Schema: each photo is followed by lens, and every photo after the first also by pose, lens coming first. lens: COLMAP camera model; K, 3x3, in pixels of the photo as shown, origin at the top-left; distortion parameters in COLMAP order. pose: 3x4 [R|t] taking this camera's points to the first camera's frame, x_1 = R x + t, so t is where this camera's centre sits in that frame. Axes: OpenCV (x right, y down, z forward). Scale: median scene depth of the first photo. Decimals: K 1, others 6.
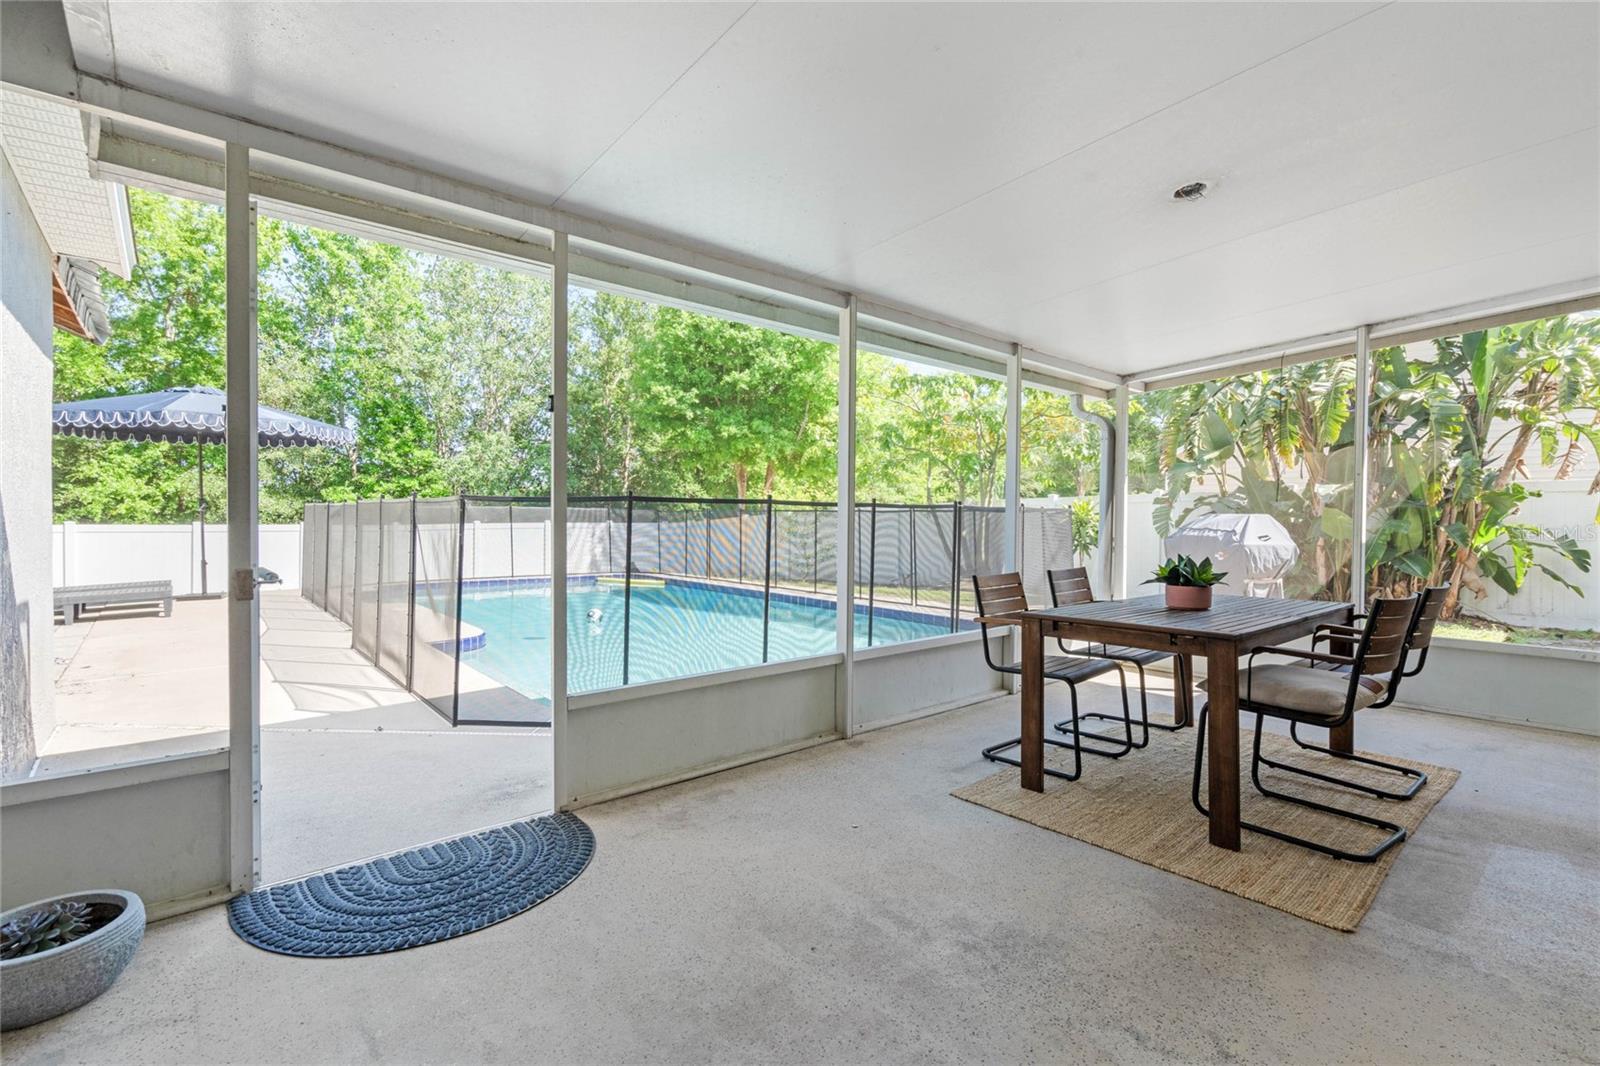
lens RADIAL K [[726.1, 0, 796.4], [0, 726.1, 527.3], [0, 0, 1]] dist [-0.001699, 0.002030]
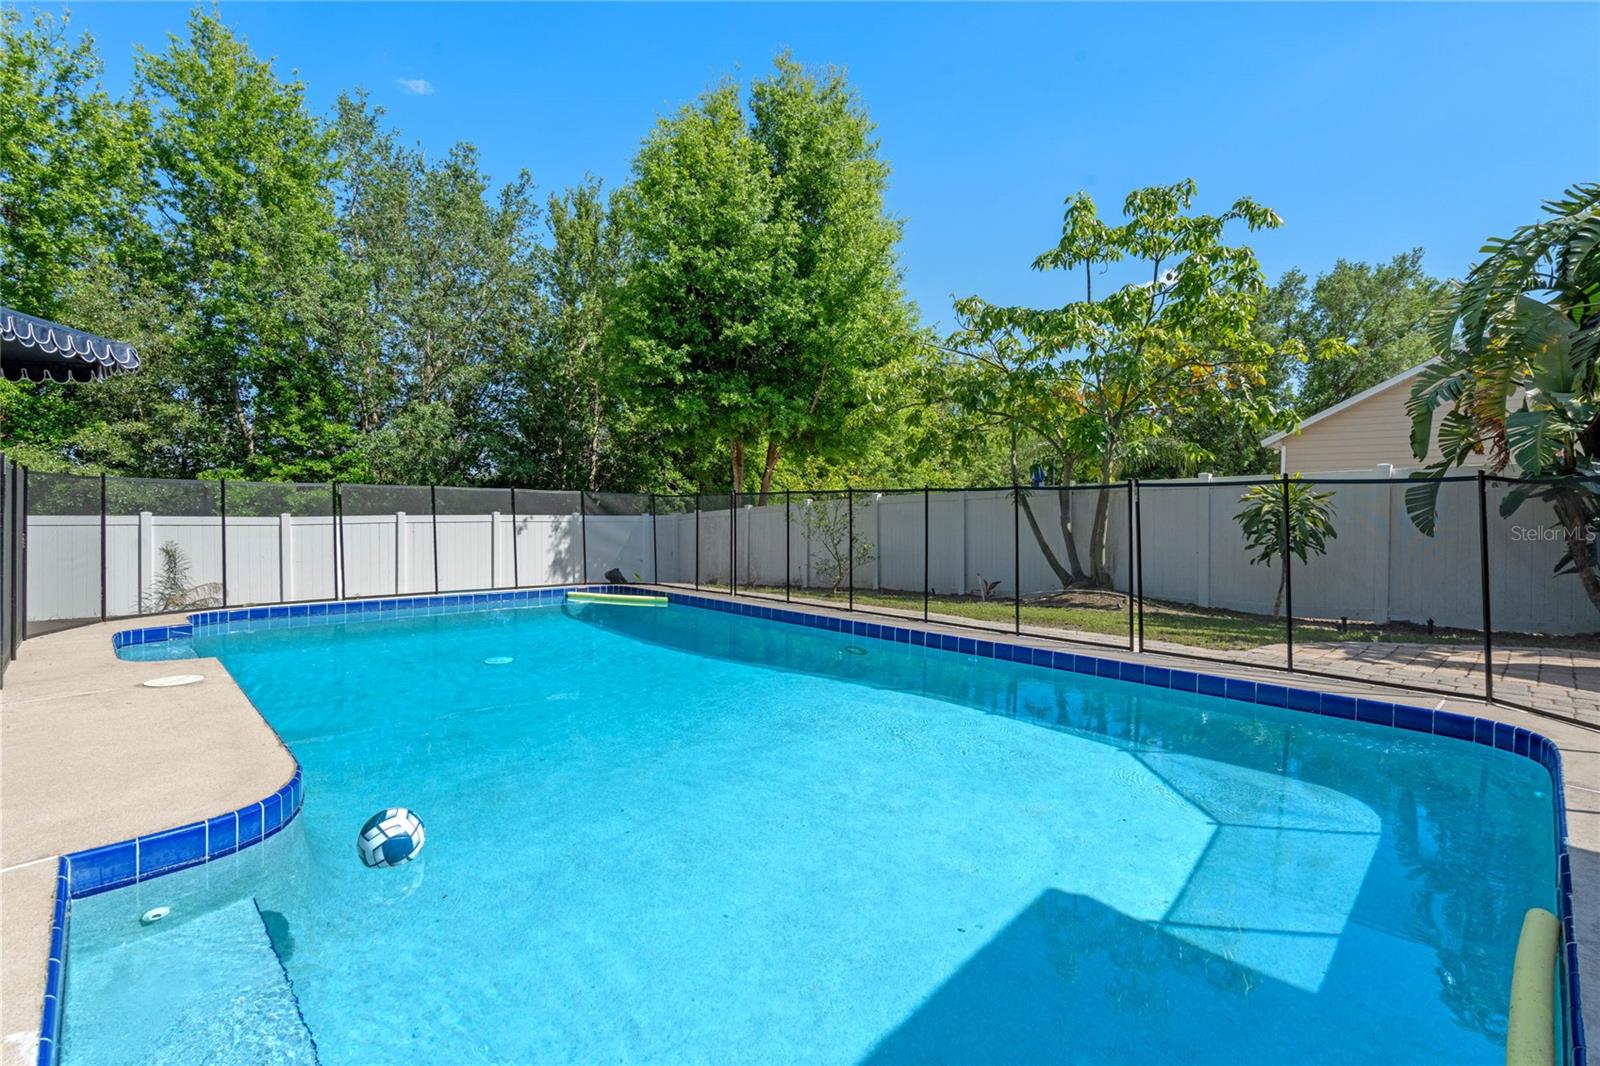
lens RADIAL K [[726.1, 0, 801.7], [0, 726.1, 533.7], [0, 0, 1]] dist [-0.001699, 0.002030]
pose [[0.998250, 0.001030, 0.059125, -0.056100], [-0.001692, 0.999936, 0.011152, 0.004559], [-0.059109, -0.011233, 0.998188, 0.188420]]
